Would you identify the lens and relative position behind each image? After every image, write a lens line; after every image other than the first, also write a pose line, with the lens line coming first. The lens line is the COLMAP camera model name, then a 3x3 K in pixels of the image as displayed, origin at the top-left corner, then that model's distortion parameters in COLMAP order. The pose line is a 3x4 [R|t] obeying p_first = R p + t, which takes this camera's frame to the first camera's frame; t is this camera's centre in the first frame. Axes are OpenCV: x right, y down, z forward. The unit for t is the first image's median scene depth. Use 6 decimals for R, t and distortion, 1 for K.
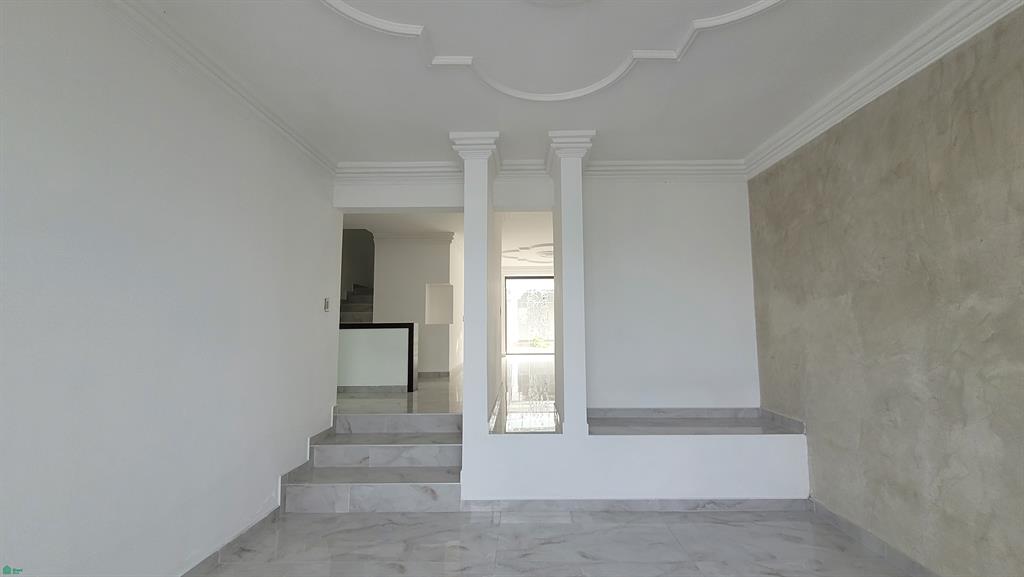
lens RADIAL K [[403.0, 0, 504.3], [0, 403.0, 292.0], [0, 0, 1]] dist [0.008704, -0.000082]
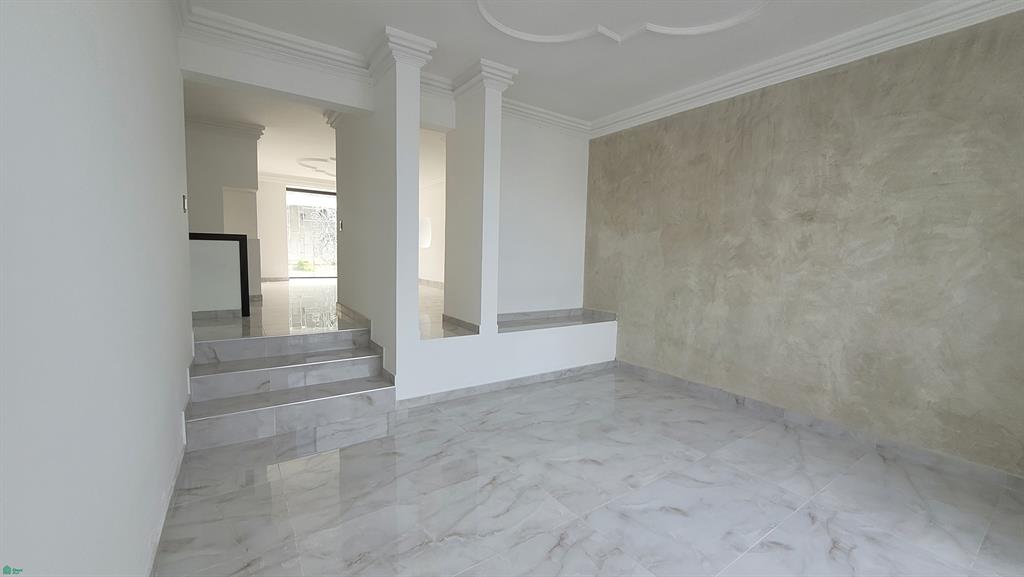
lens RADIAL K [[403.0, 0, 515.2], [0, 403.0, 289.7], [0, 0, 1]] dist [0.008704, -0.000082]
pose [[0.821770, -0.021986, 0.569394, -0.453481], [-0.079044, 0.985196, 0.152122, 0.031458], [-0.564310, -0.170016, 0.807867, -0.004288]]
